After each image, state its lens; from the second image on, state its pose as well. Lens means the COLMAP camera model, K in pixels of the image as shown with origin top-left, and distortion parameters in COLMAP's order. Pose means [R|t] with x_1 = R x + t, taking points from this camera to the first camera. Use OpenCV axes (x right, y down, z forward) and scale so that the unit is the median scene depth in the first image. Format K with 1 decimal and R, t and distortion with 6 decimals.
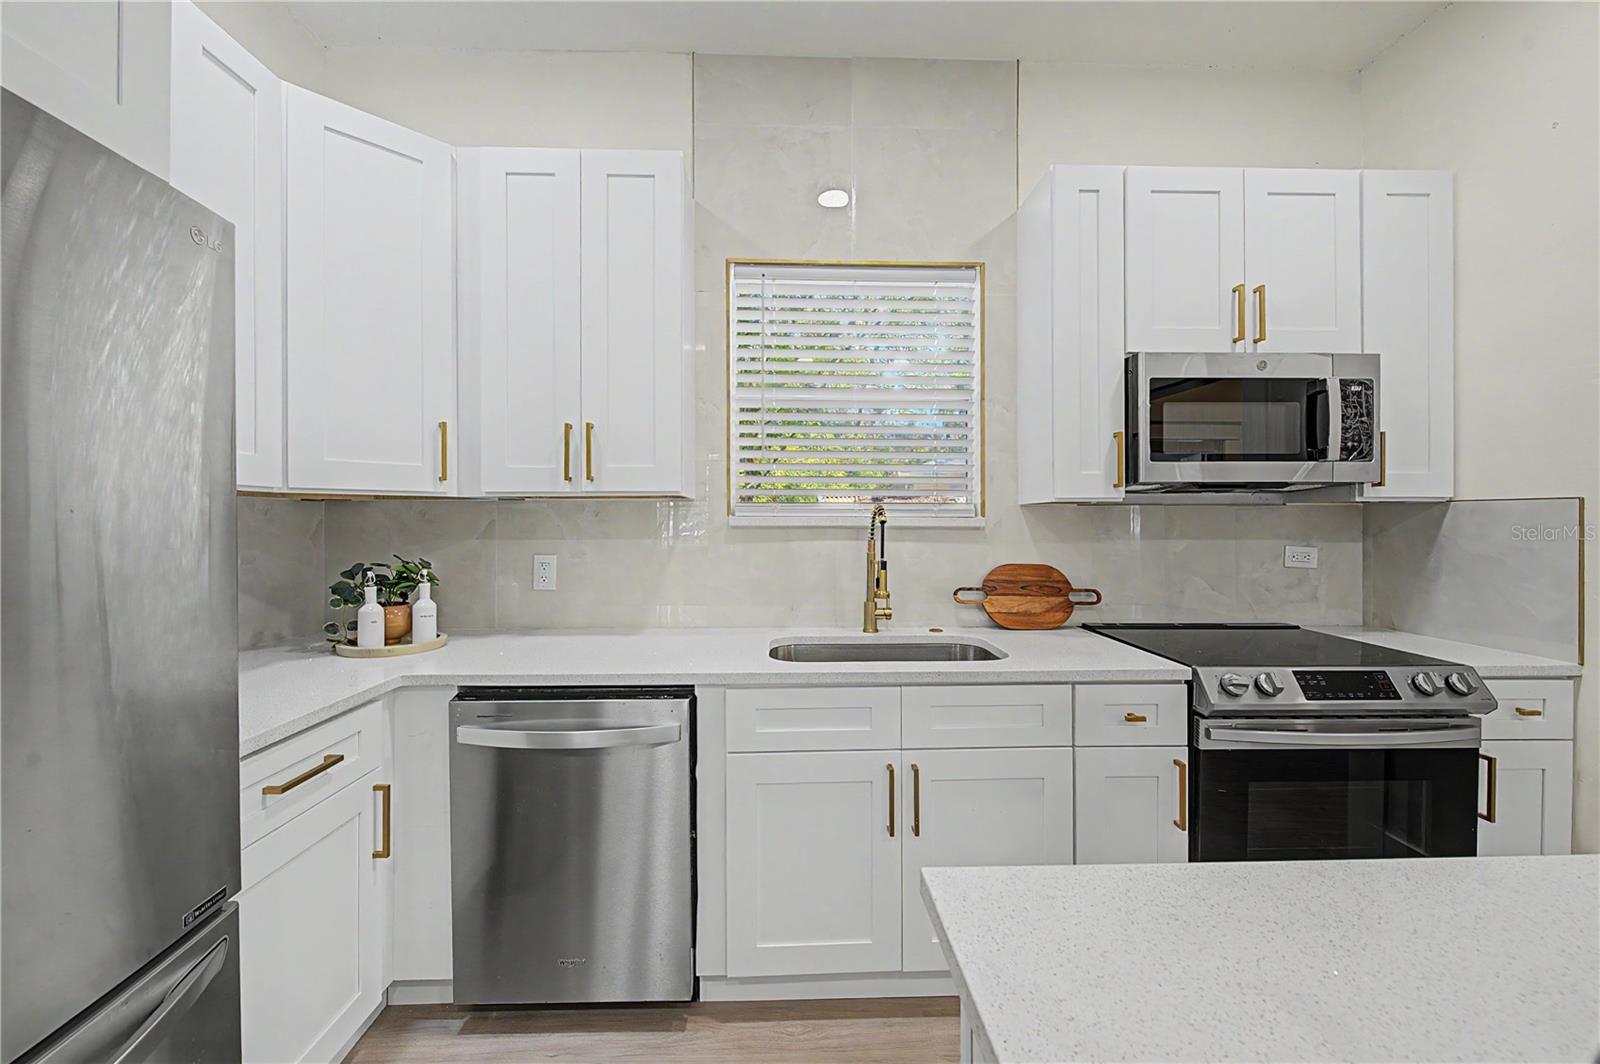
lens RADIAL K [[634.0, 0, 799.6], [0, 634.0, 521.3], [0, 0, 1]] dist [0.001280, -0.002163]
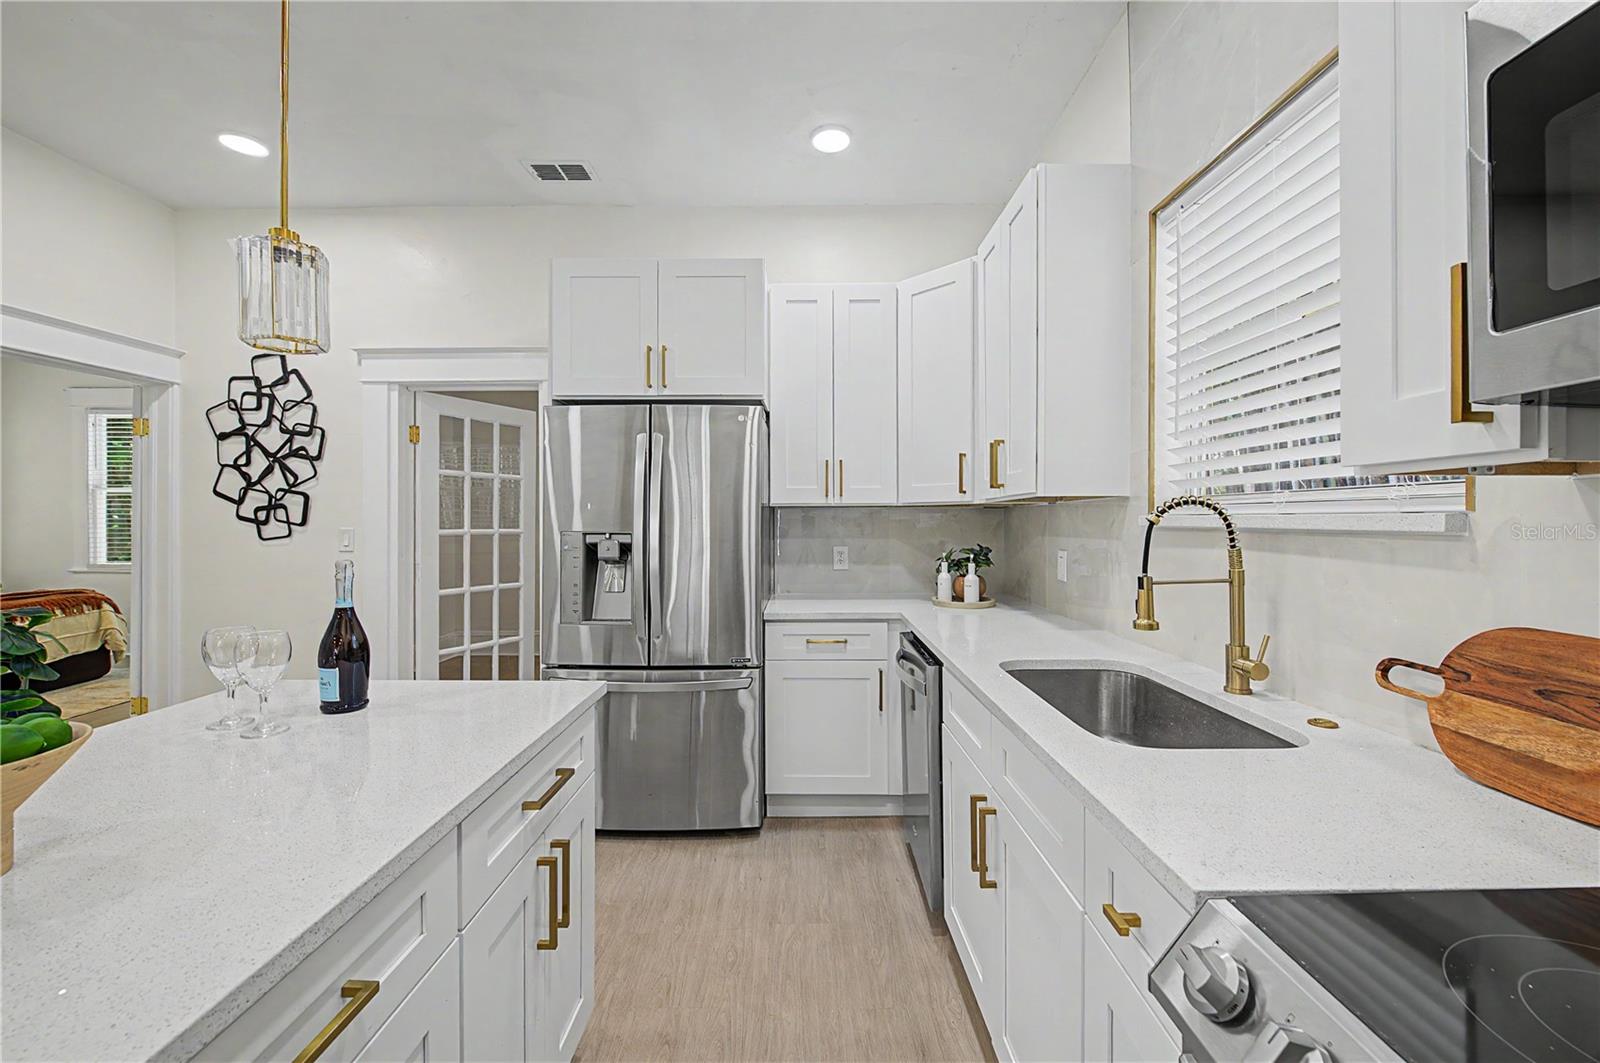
lens RADIAL K [[634.0, 0, 797.7], [0, 634.0, 525.5], [0, 0, 1]] dist [0.001280, -0.002163]
pose [[-0.040542, 0.006237, -0.999158, 0.857925], [-0.001984, 0.999978, 0.006322, 0.001589], [0.999176, 0.002239, -0.040529, 0.643364]]
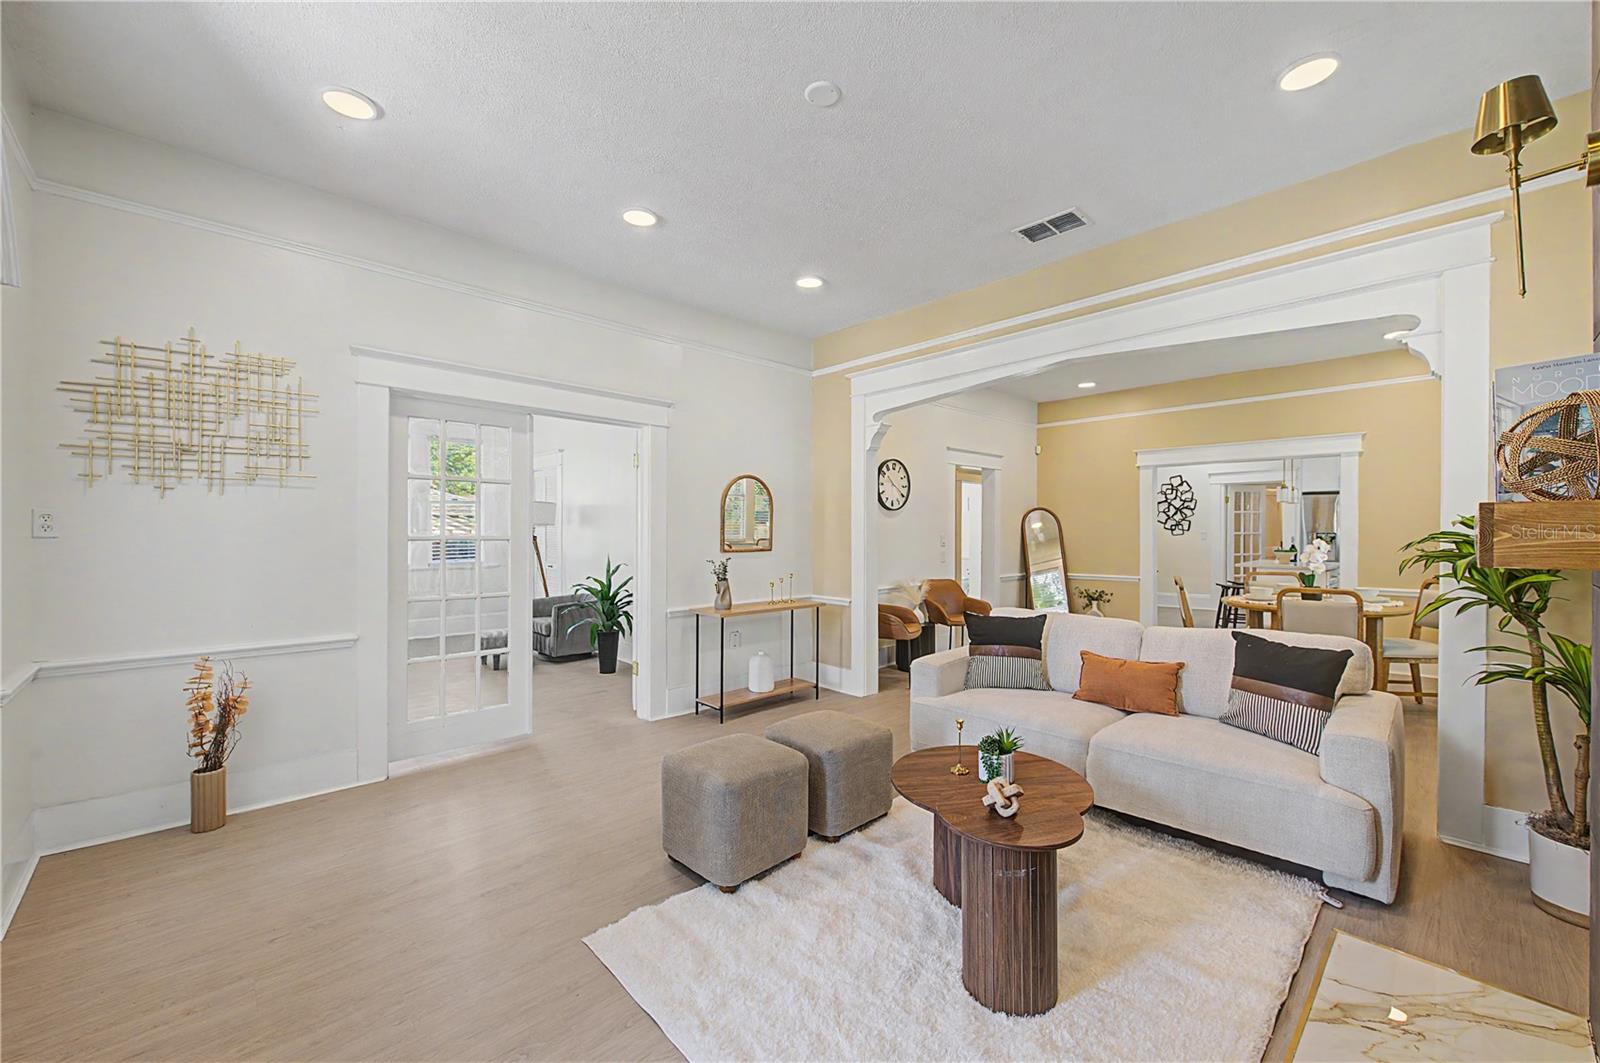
lens RADIAL K [[634.0, 0, 805.7], [0, 634.0, 531.7], [0, 0, 1]] dist [0.001280, -0.002163]
pose [[-0.746300, 0.004414, -0.665595, 5.118839], [0.000506, 0.999981, 0.006065, -0.011191], [0.665609, 0.004189, -0.746289, 1.069370]]
